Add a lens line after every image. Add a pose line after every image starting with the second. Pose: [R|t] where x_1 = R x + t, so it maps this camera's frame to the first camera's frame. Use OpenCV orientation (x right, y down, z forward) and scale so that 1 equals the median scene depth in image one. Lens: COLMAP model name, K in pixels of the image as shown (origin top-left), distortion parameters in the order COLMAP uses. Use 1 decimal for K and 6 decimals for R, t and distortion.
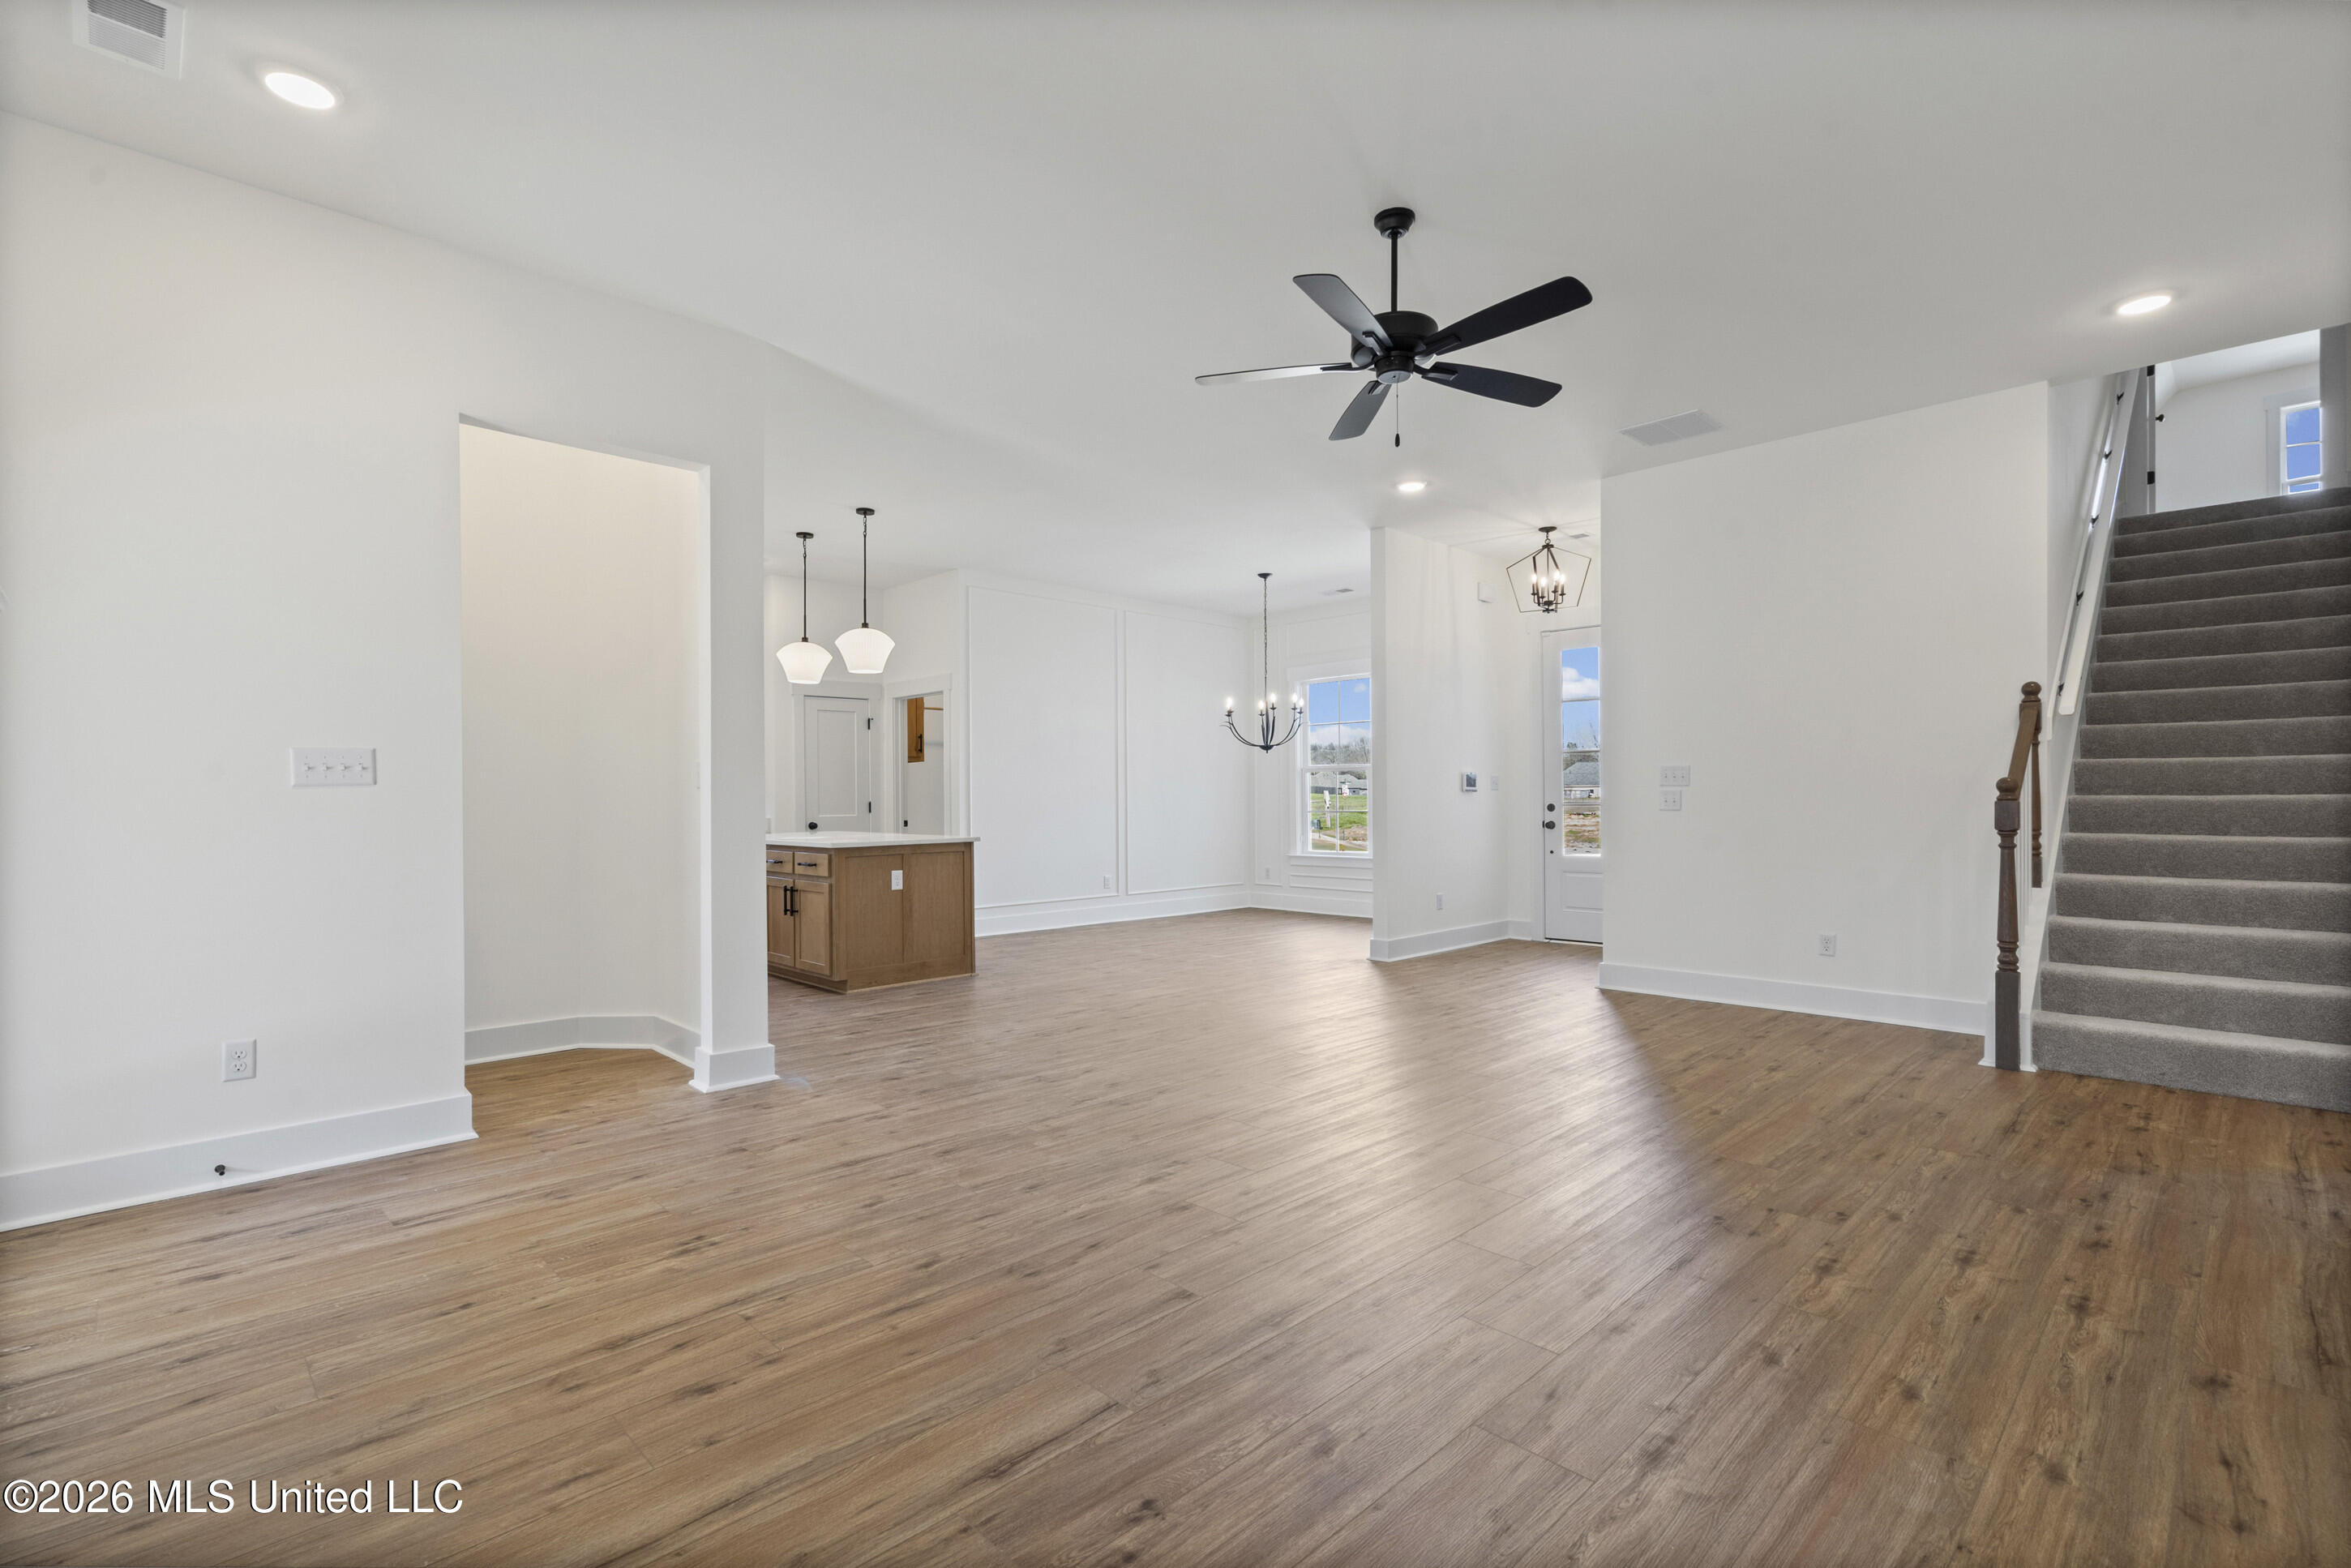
lens RADIAL K [[1083.0, 0, 1171.2], [0, 1083.0, 802.3], [0, 0, 1]] dist [-0.000785, -0.000032]
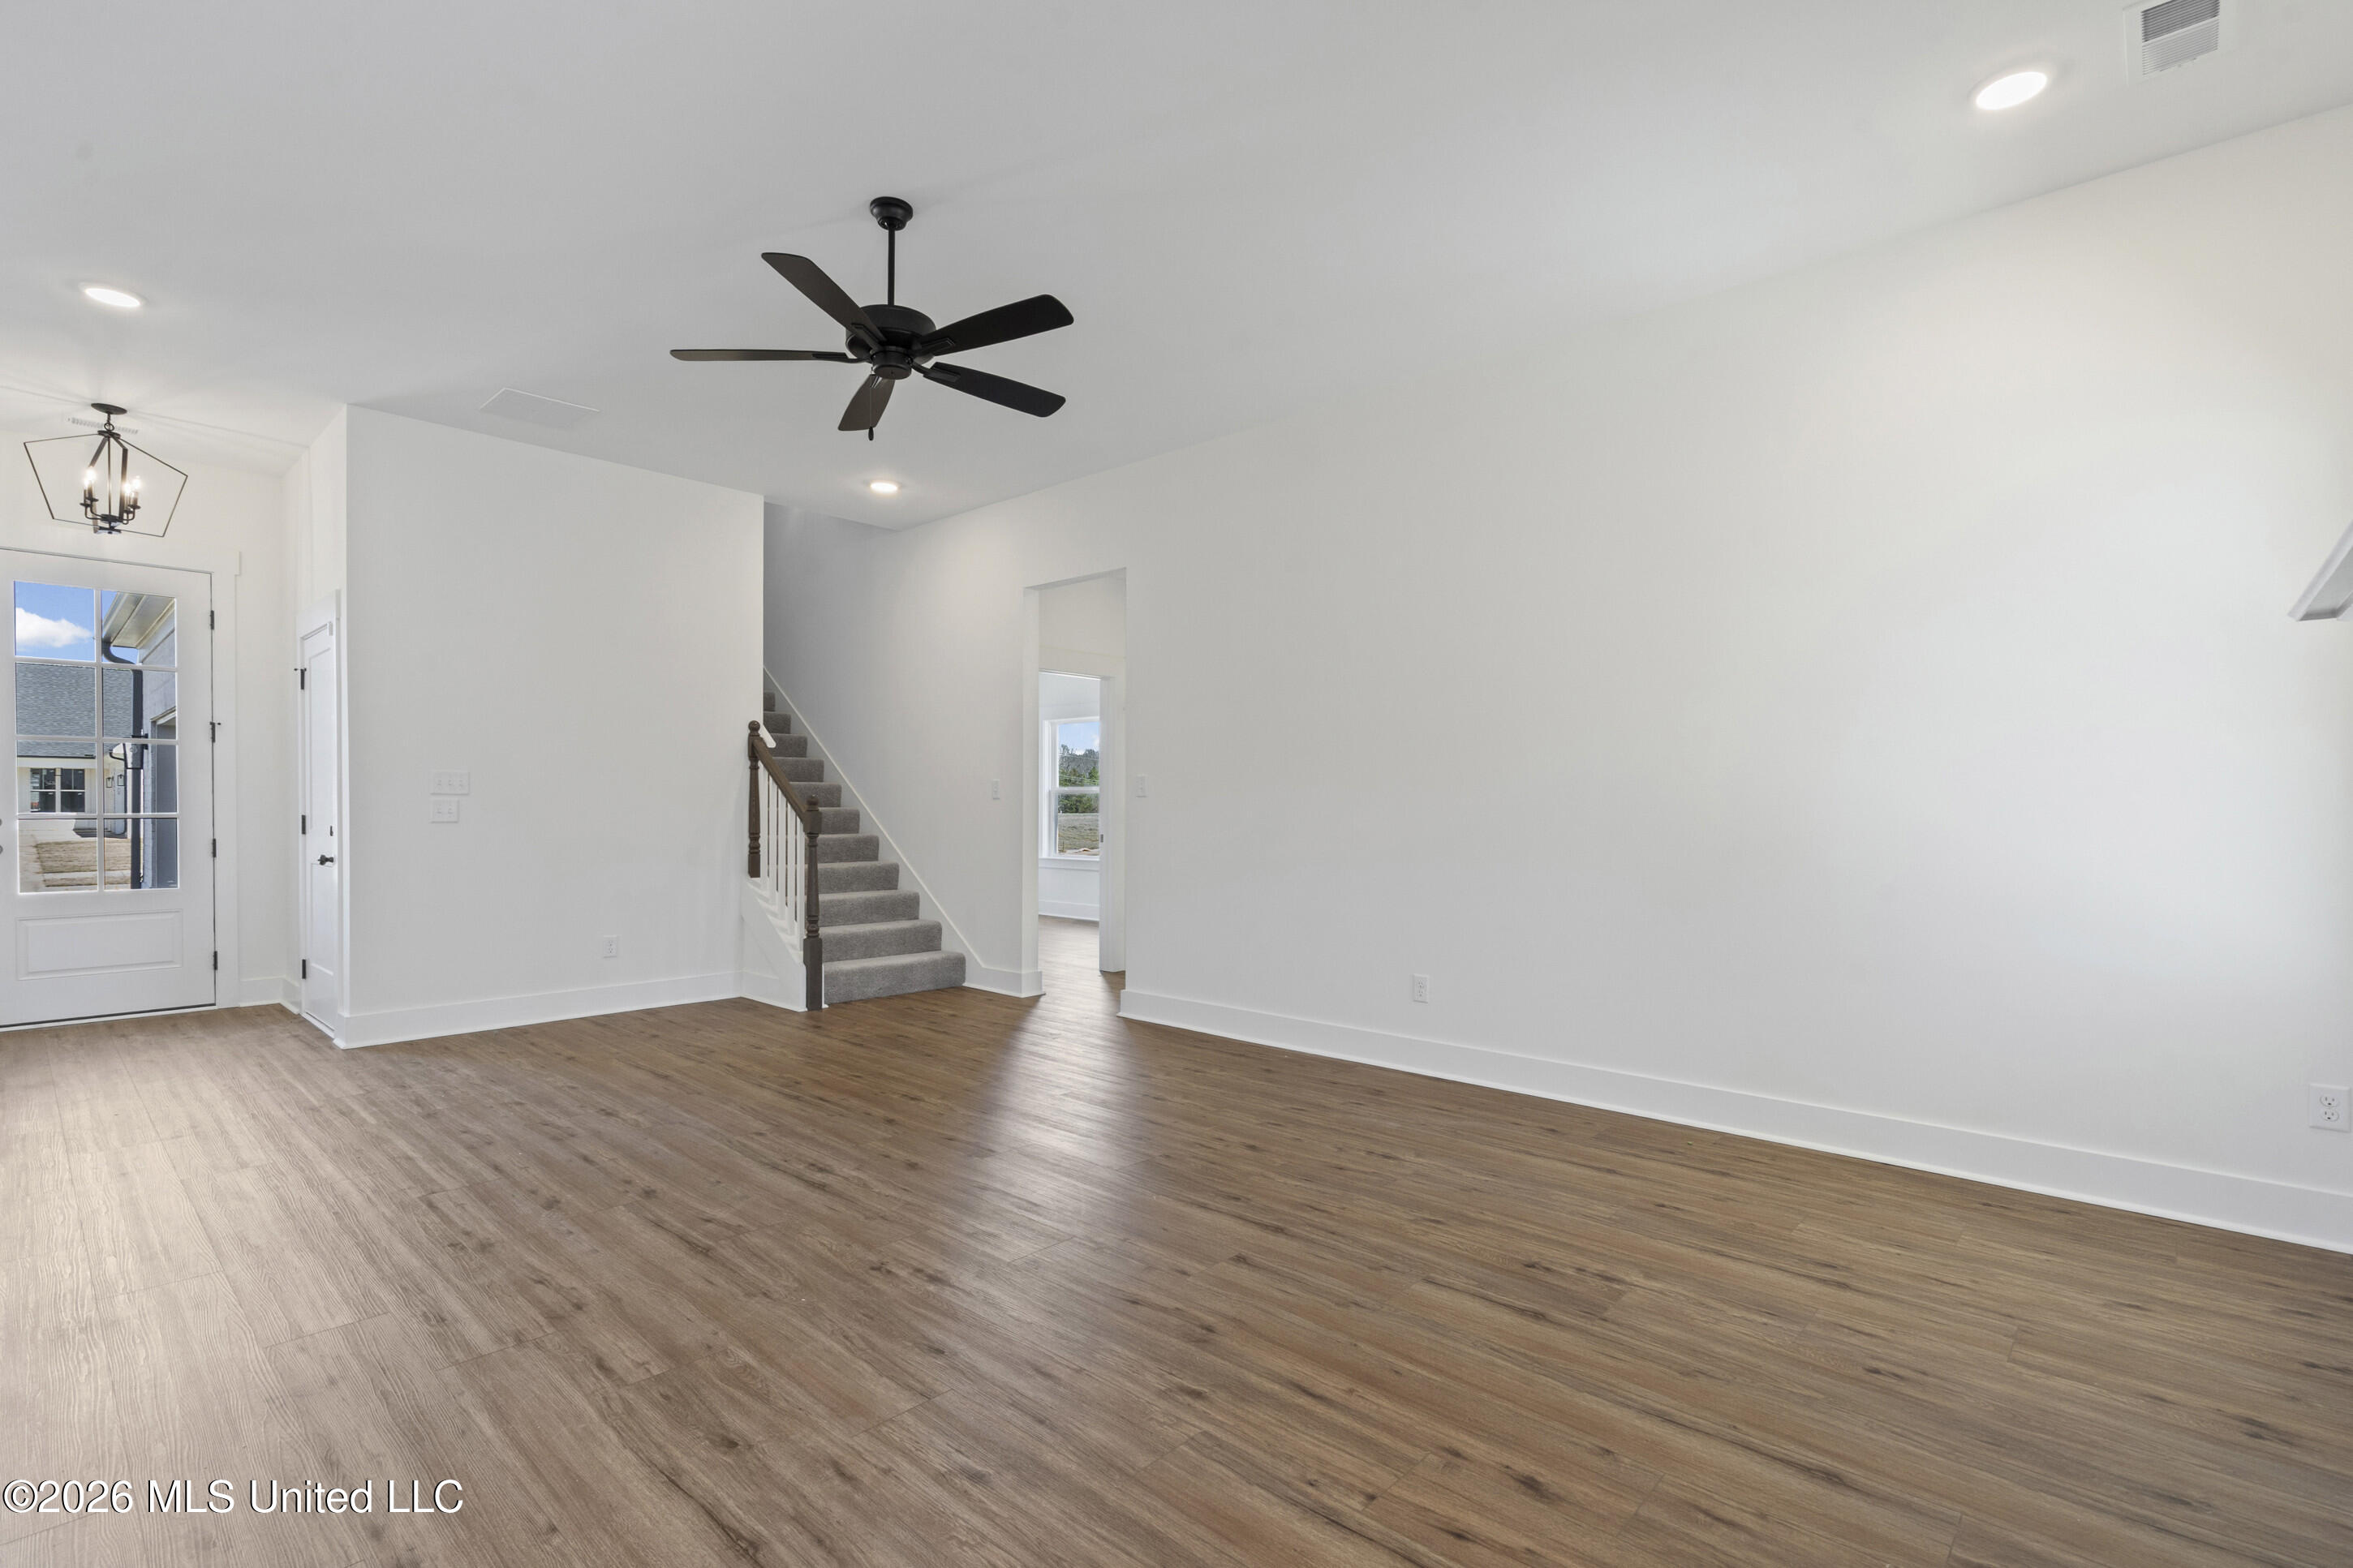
lens RADIAL K [[1083.7, 0, 1177.4], [0, 1083.7, 808.6], [0, 0, 1]] dist [-0.000785, -0.000032]
pose [[-0.052927, -0.000524, 0.998598, -0.780875], [-0.000744, 1.000000, 0.000485, -0.008373], [-0.998598, -0.000717, -0.052928, 0.793159]]
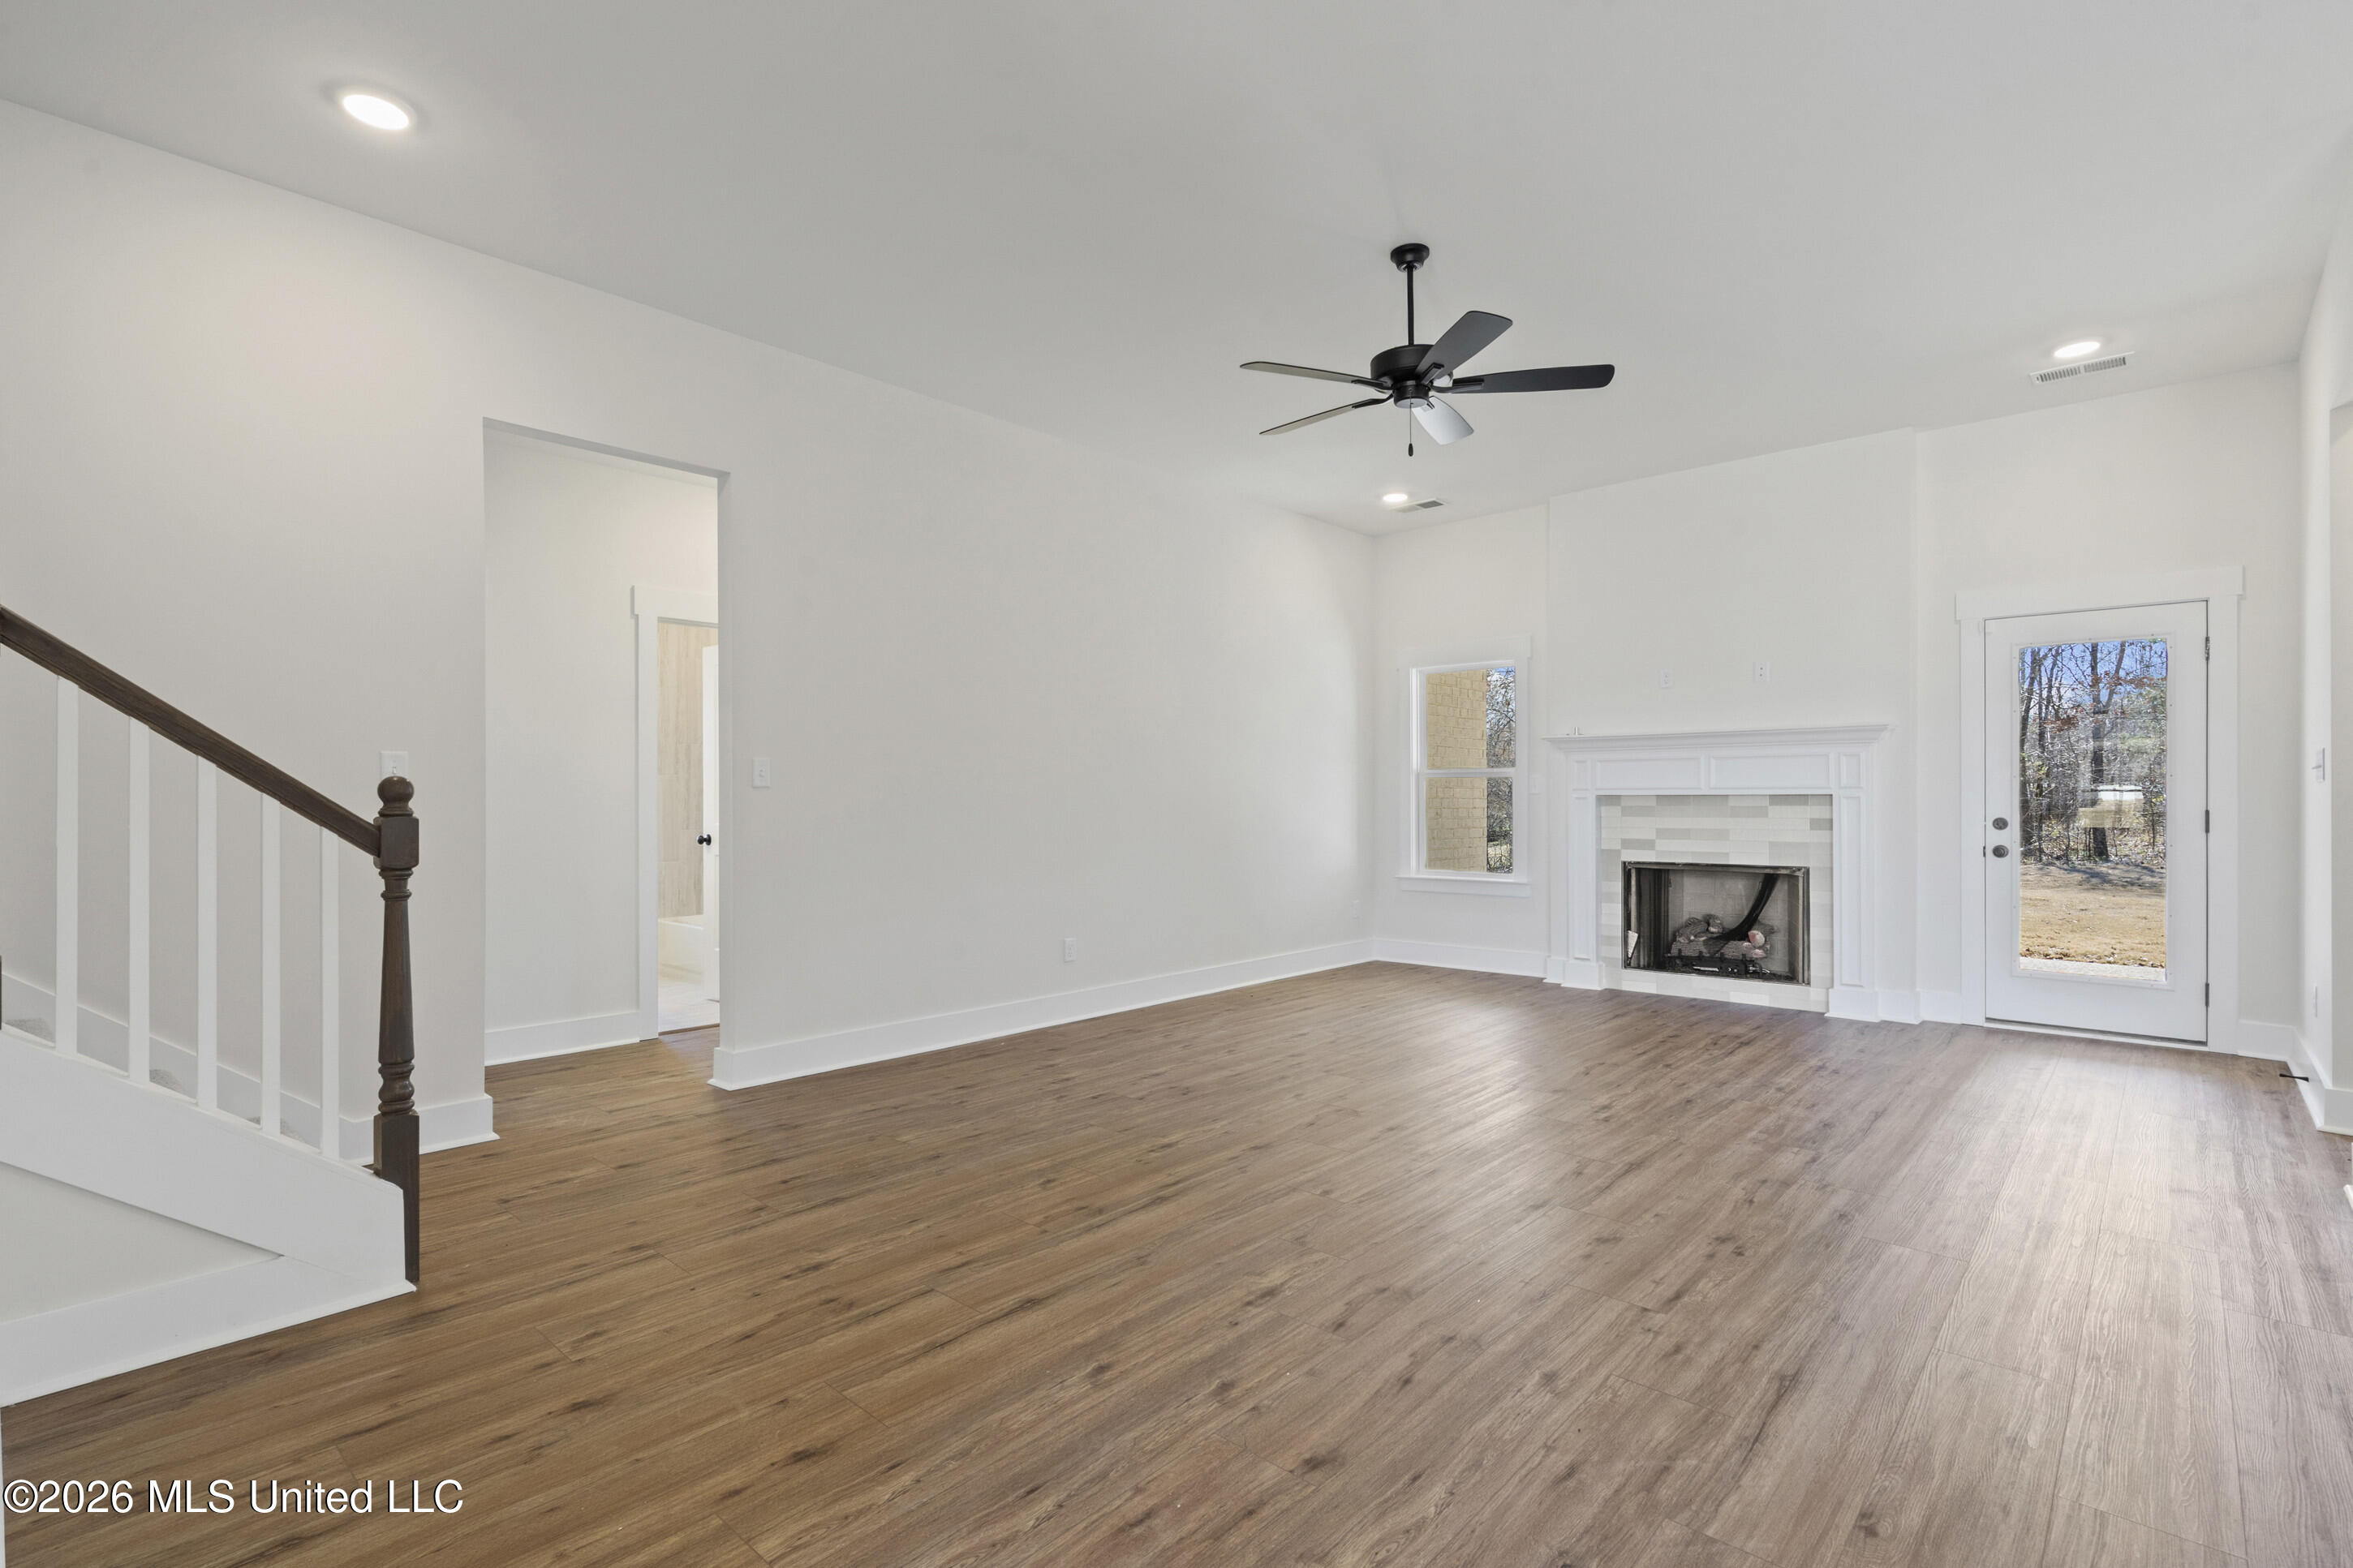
lens RADIAL K [[1083.7, 0, 1161.5], [0, 1083.7, 791.2], [0, 0, 1]] dist [-0.000785, -0.000032]
pose [[-0.999123, 0.007402, -0.041202, 0.497515], [0.007522, 0.999968, -0.002761, -0.013577], [0.041180, -0.003069, -0.999147, 2.048286]]
